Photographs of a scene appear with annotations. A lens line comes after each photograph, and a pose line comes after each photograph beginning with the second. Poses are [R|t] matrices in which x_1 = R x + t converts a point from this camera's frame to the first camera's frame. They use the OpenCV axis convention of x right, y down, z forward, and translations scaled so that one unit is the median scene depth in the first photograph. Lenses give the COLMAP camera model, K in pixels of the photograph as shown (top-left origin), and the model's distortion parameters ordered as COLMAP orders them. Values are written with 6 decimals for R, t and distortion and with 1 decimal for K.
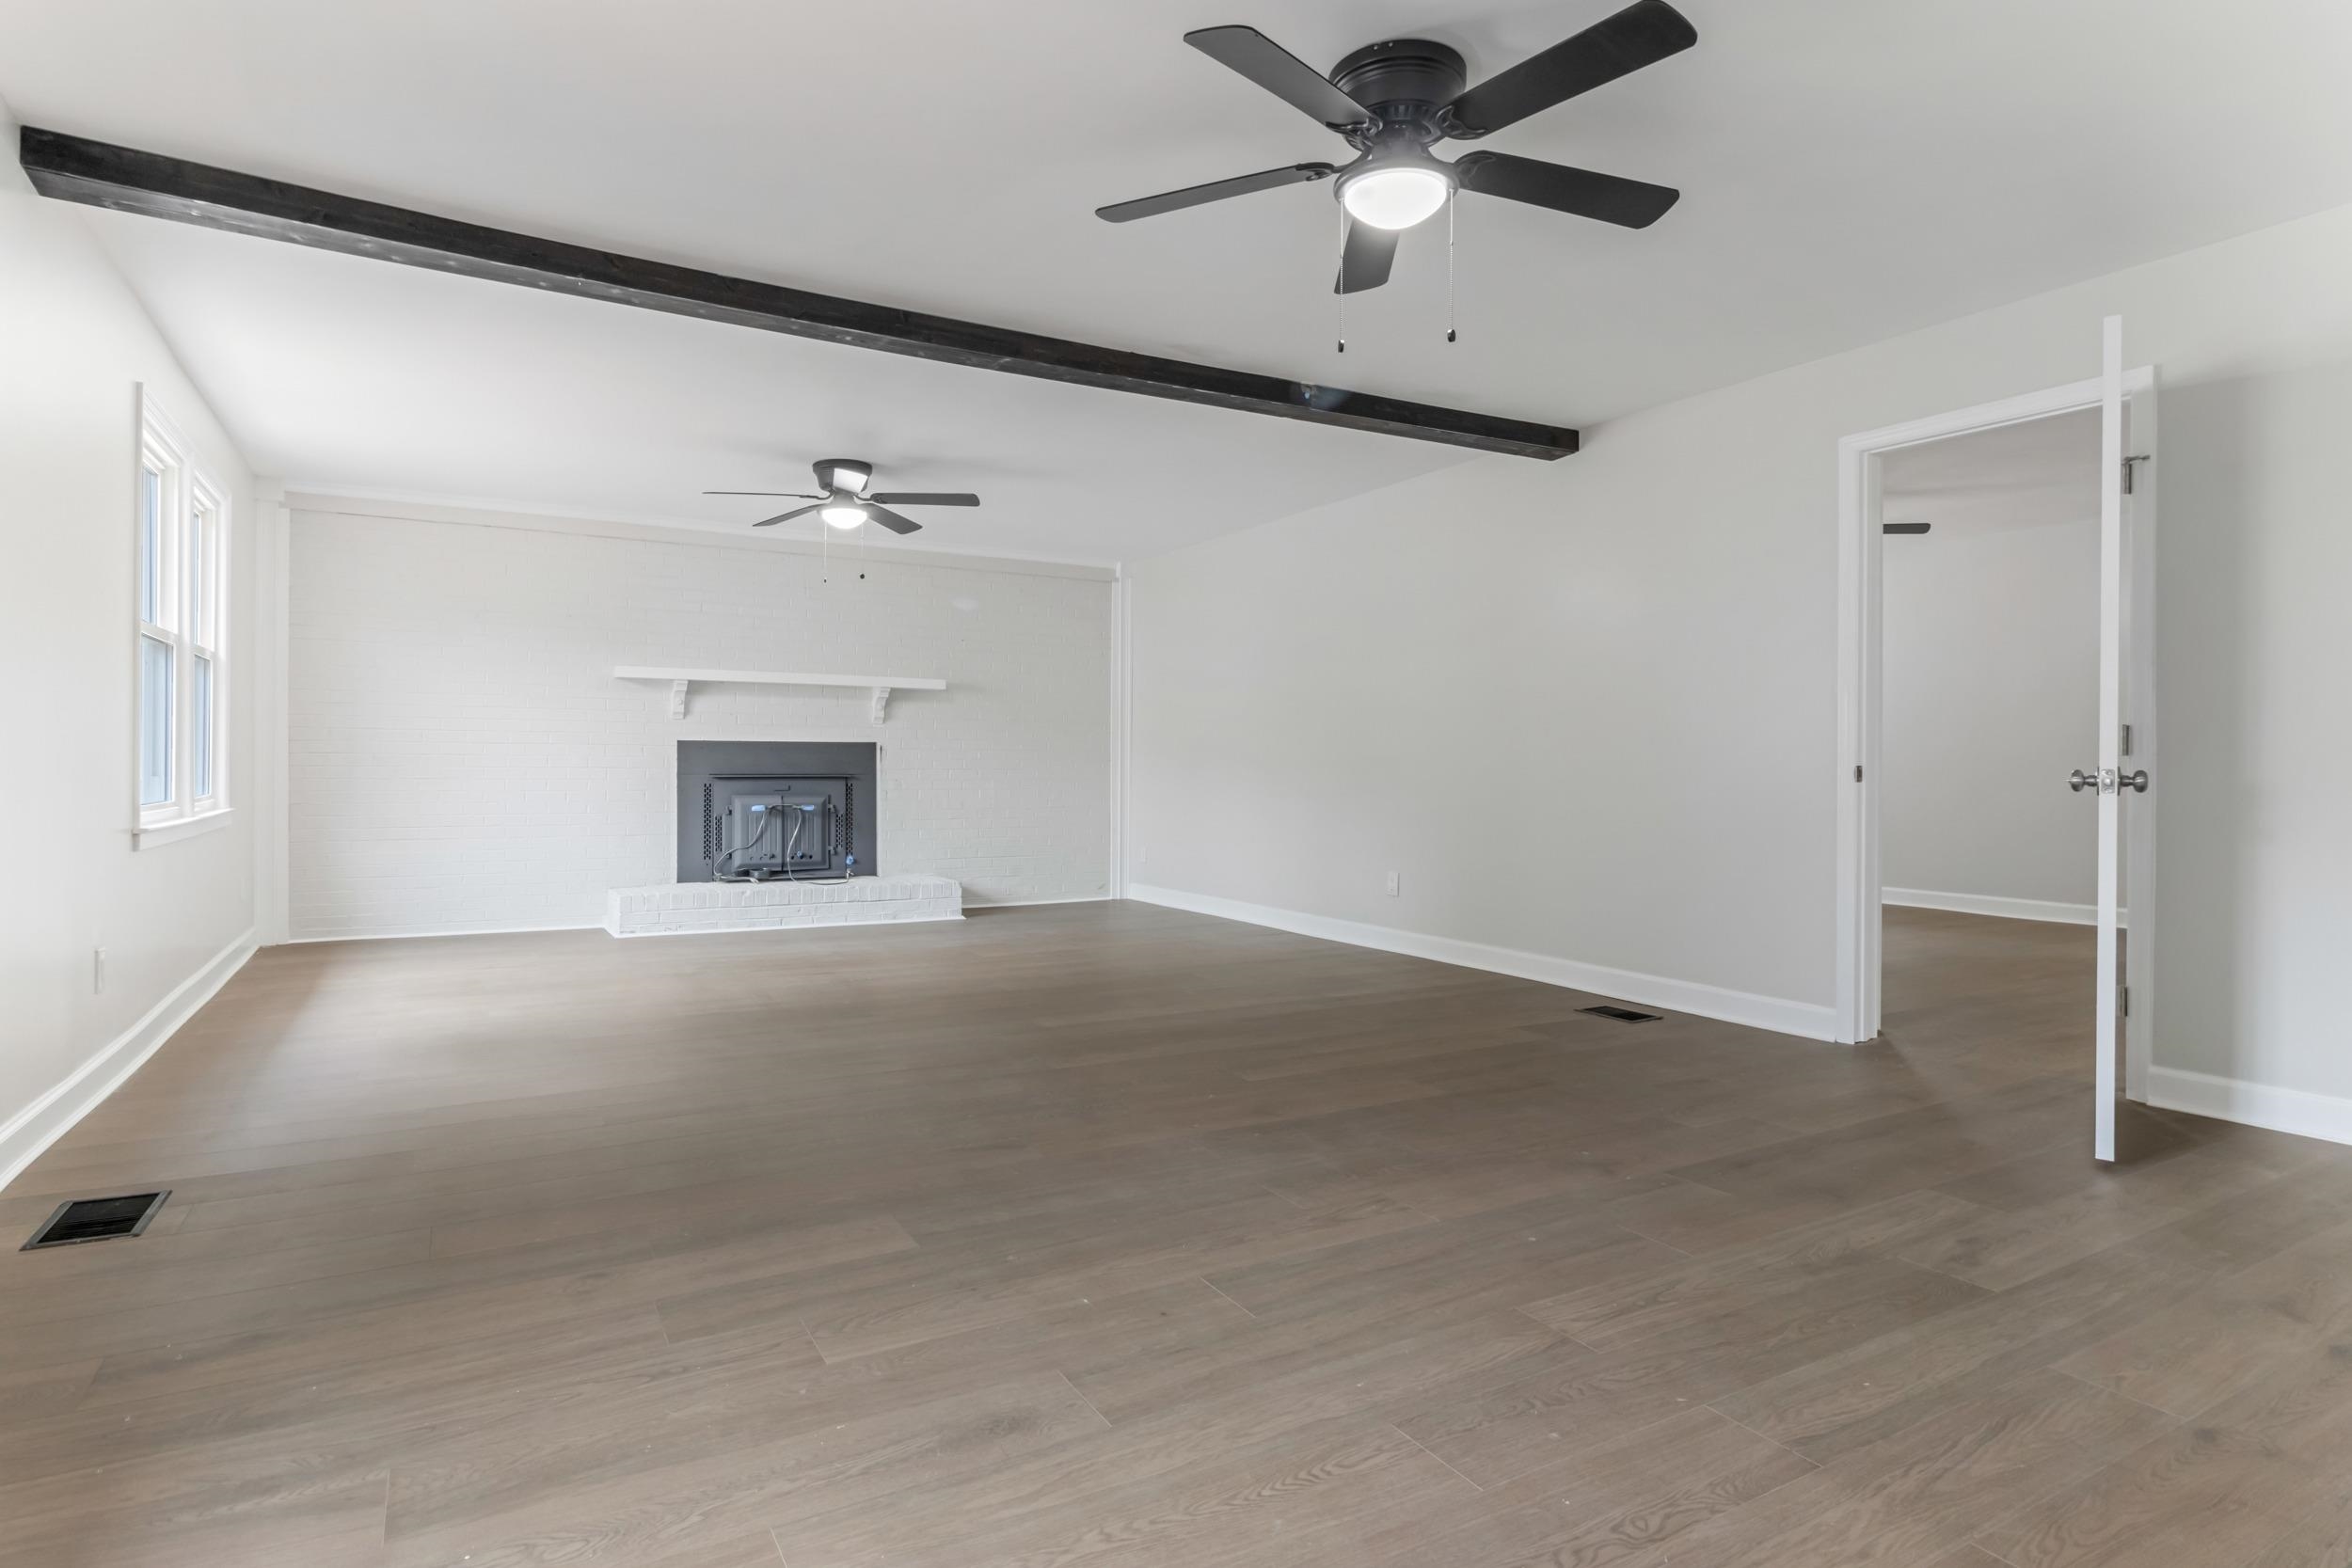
lens RADIAL K [[1253.8, 0, 1179.3], [0, 1253.8, 763.4], [0, 0, 1]] dist [-0.002163, -0.000622]
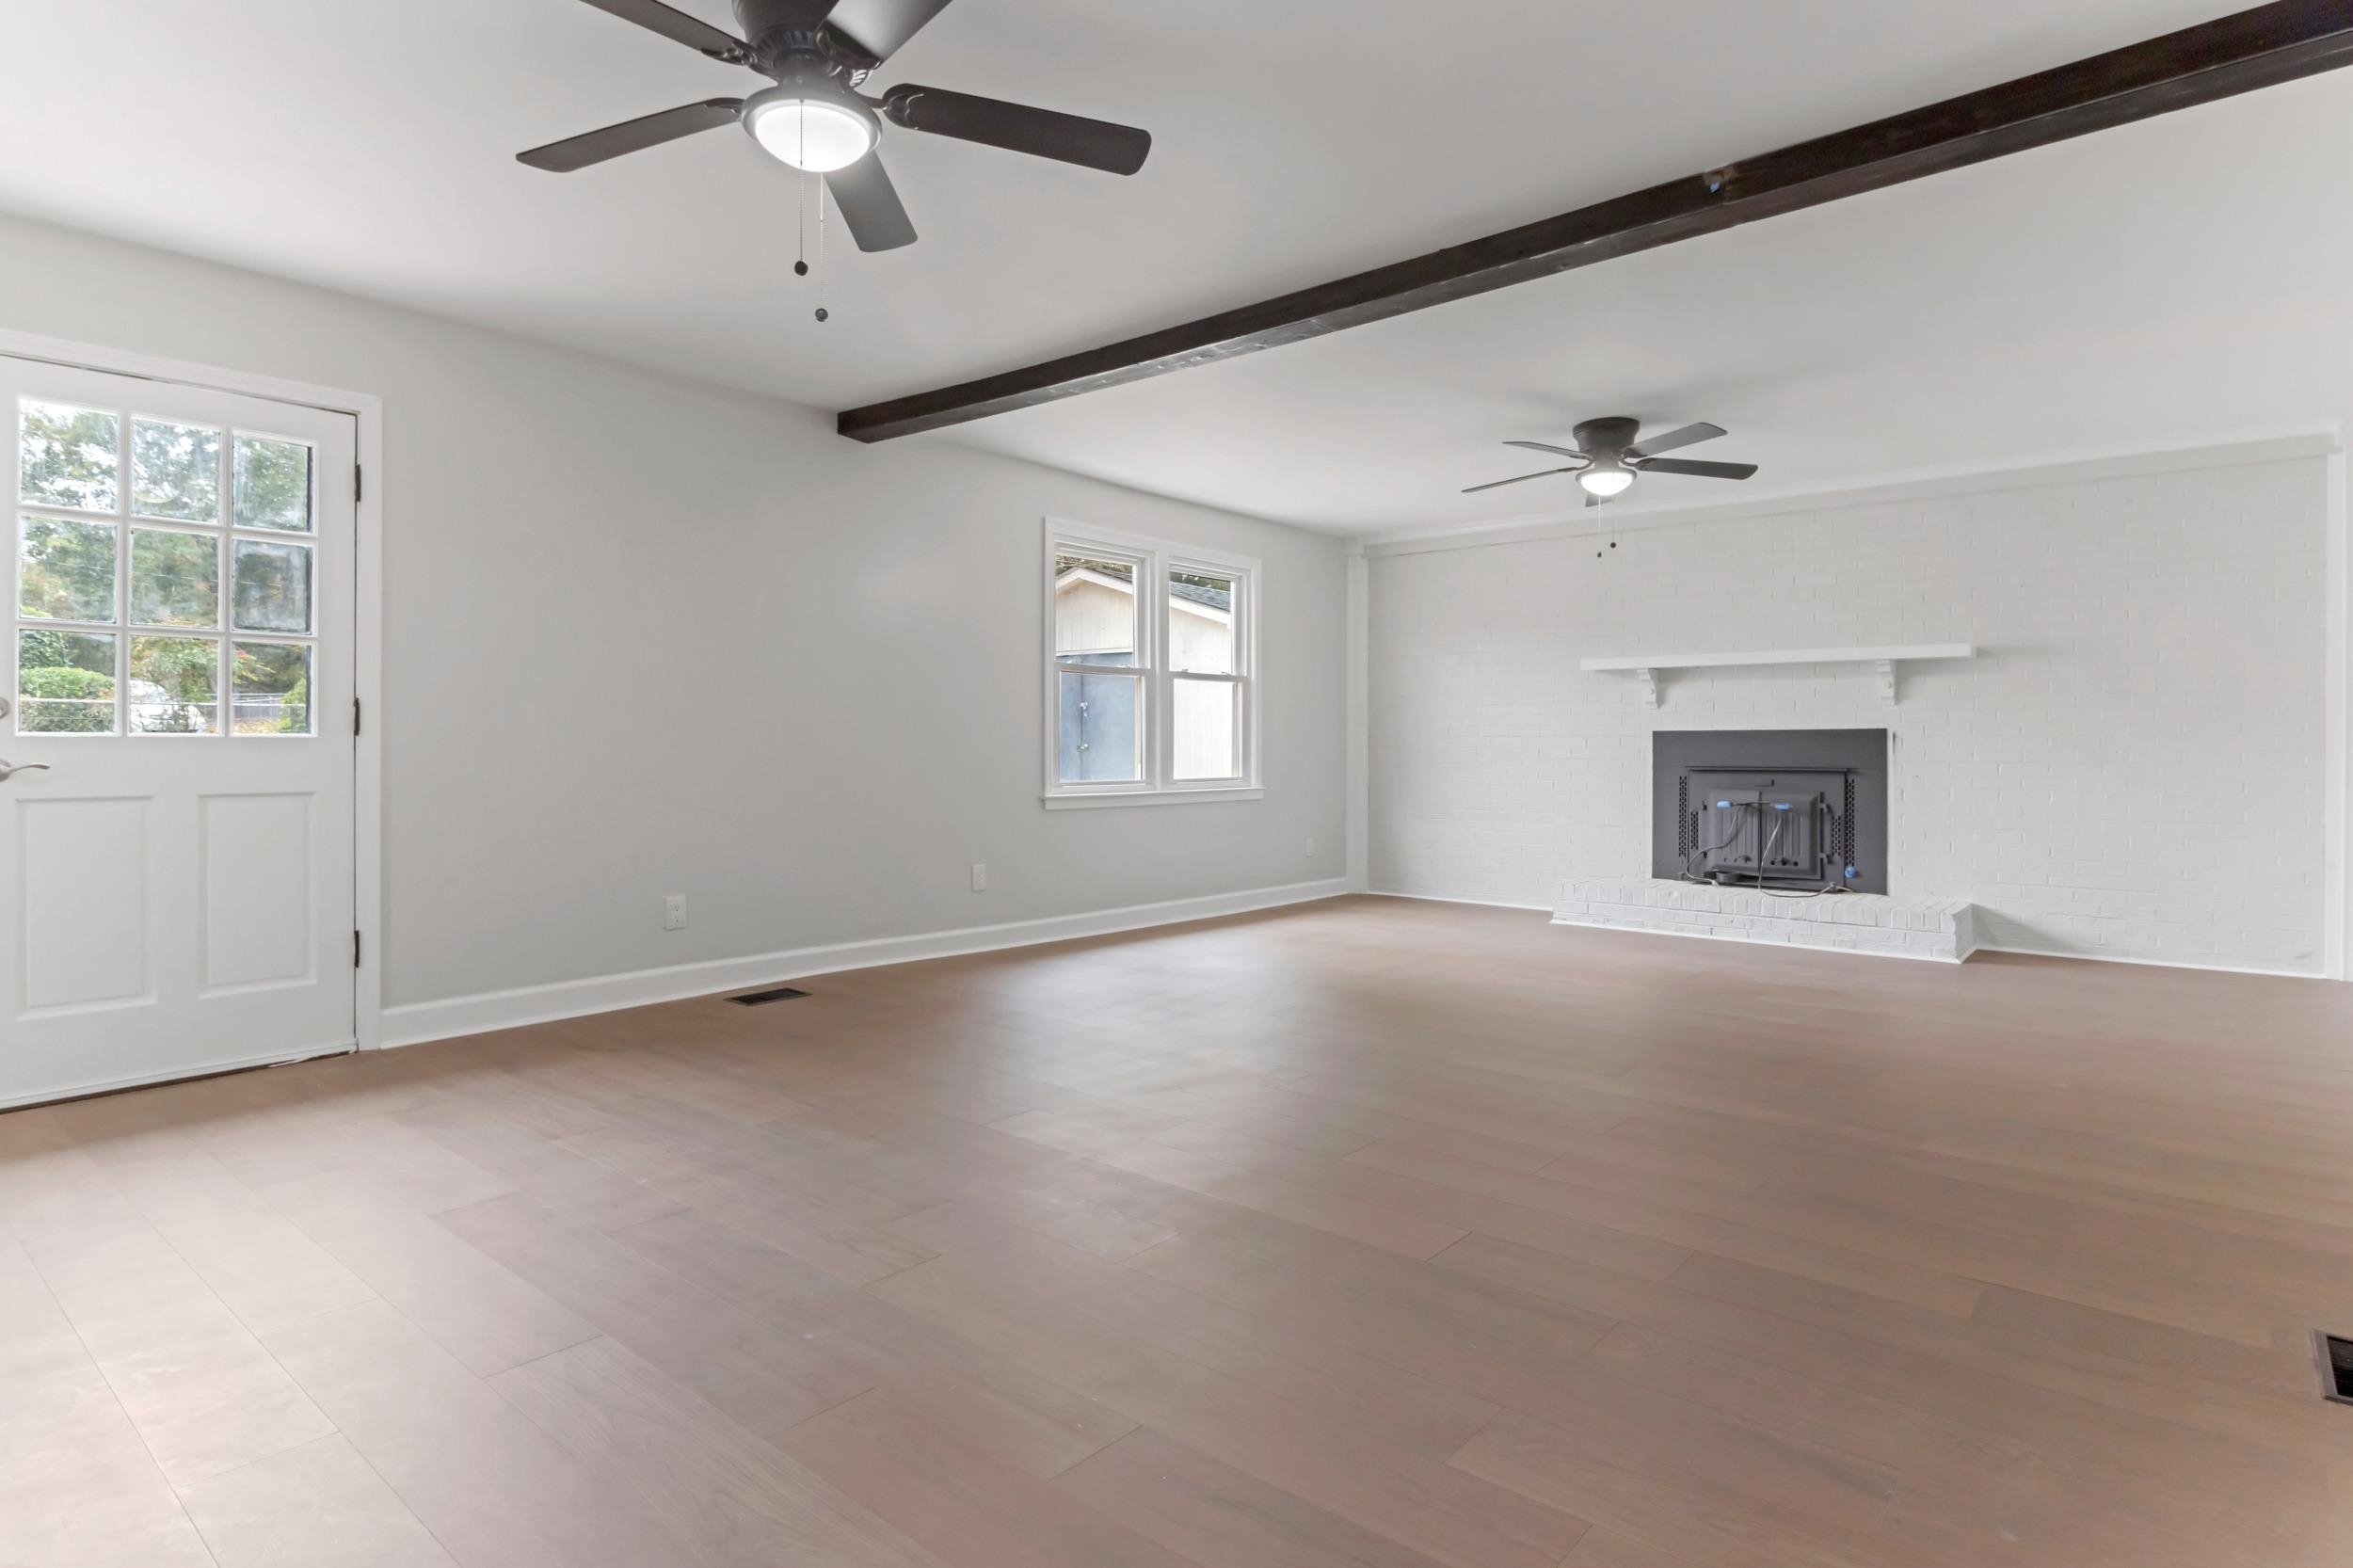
lens RADIAL K [[1254.5, 0, 1179.8], [0, 1254.5, 763.4], [0, 0, 1]] dist [-0.002163, -0.000622]
pose [[0.339590, 0.006498, -0.940551, 0.373548], [0.001165, 0.999972, 0.007329, -0.000852], [0.940573, -0.003585, 0.339573, 0.315259]]
